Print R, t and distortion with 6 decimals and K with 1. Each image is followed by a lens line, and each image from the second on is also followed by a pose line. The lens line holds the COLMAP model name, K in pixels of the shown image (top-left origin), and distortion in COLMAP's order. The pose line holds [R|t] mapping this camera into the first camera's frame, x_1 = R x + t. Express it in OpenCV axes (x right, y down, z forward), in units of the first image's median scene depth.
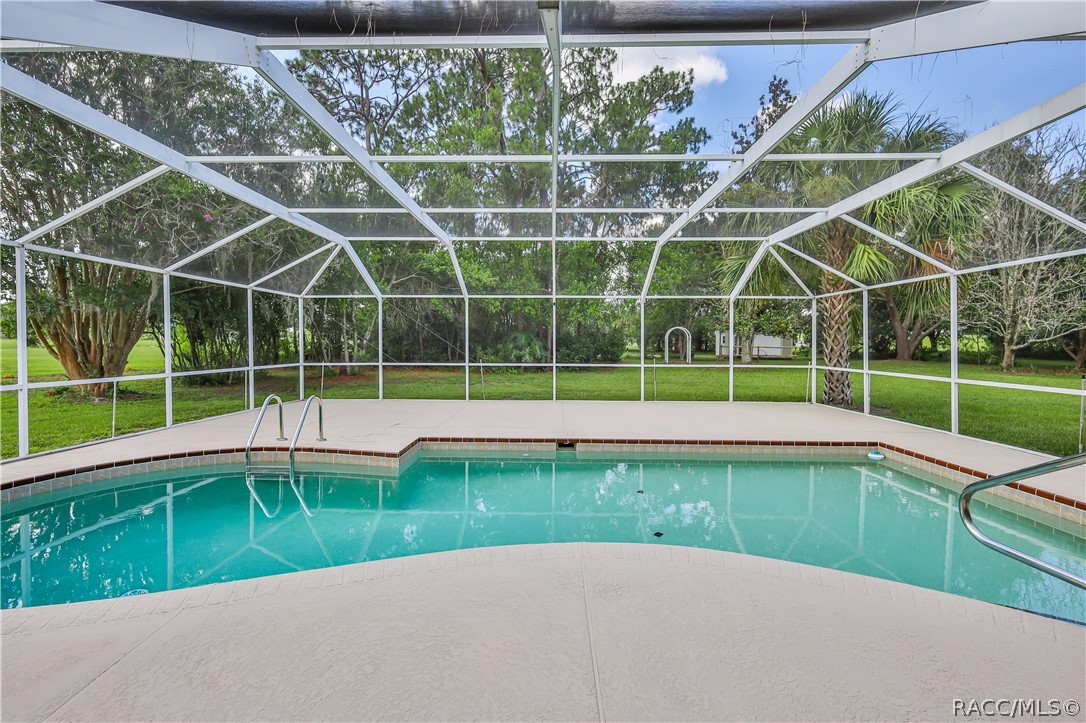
lens RADIAL K [[486.5, 0, 532.5], [0, 486.5, 349.3], [0, 0, 1]] dist [-0.014544, 0.000040]
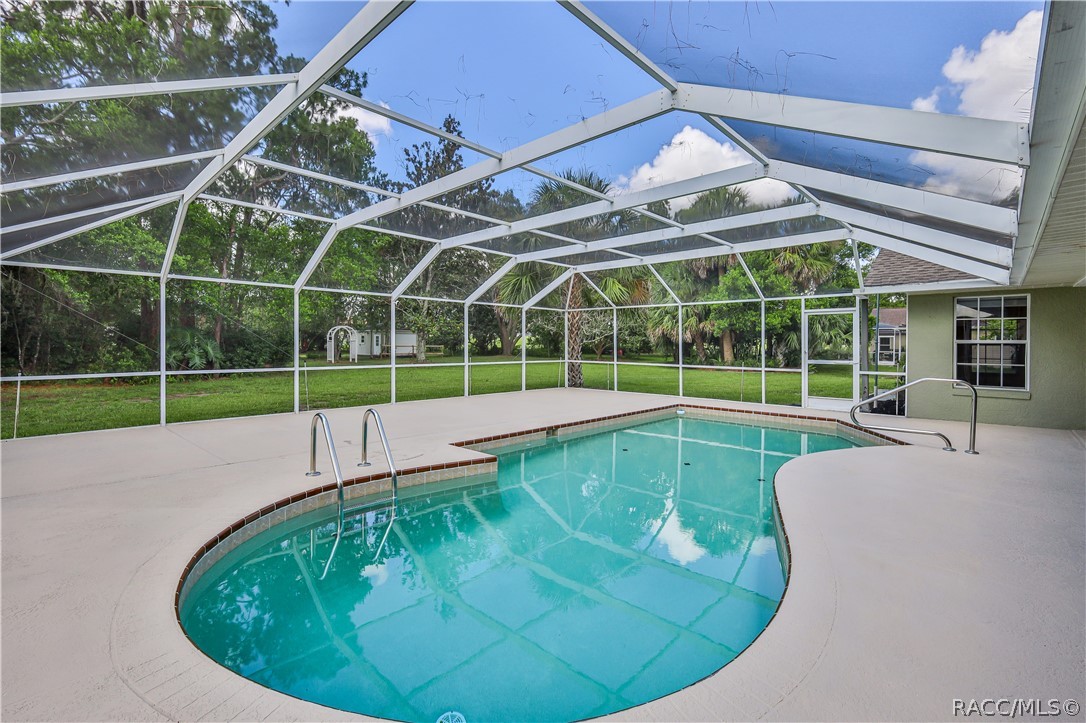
lens RADIAL K [[482.7, 0, 539.4], [0, 482.7, 343.4], [0, 0, 1]] dist [0.003022, 0.000829]
pose [[0.660735, 0.000364, 0.750619, -0.604779], [0.007220, 0.999951, -0.006841, -0.005555], [-0.750585, 0.009940, 0.660699, 0.183922]]
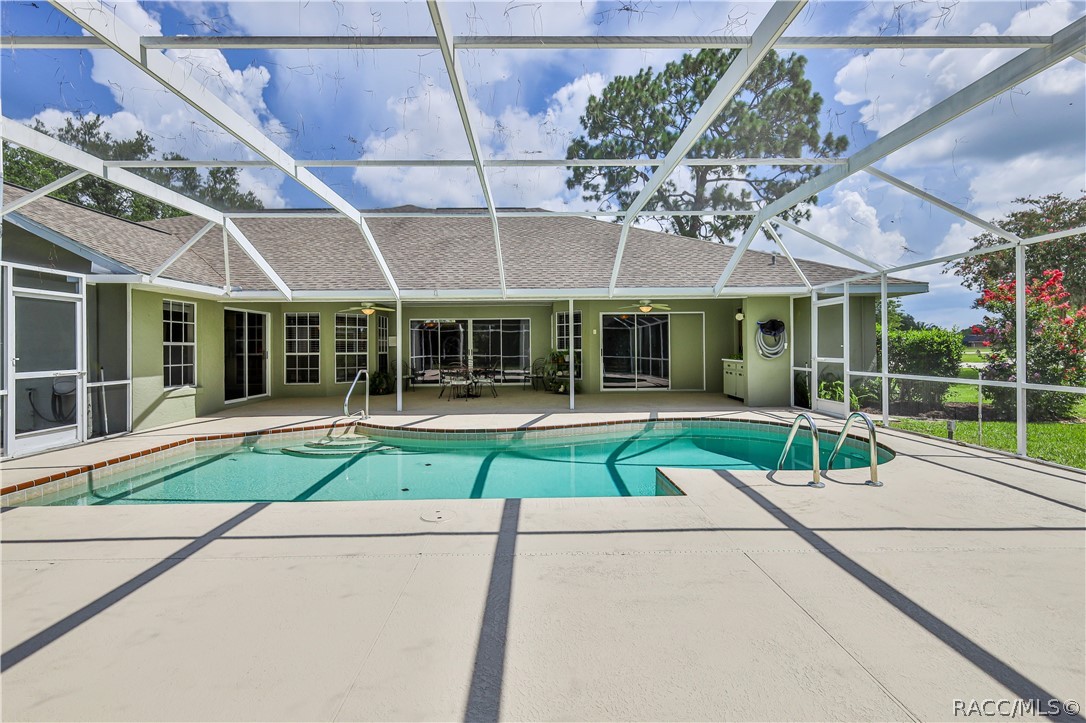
lens RADIAL K [[482.7, 0, 546.2], [0, 482.7, 345.7], [0, 0, 1]] dist [0.003022, 0.000829]
pose [[-0.997944, 0.003763, -0.063976, -0.012413], [0.003140, 0.999947, 0.009828, -0.011845], [0.064010, 0.009607, -0.997903, 1.179249]]
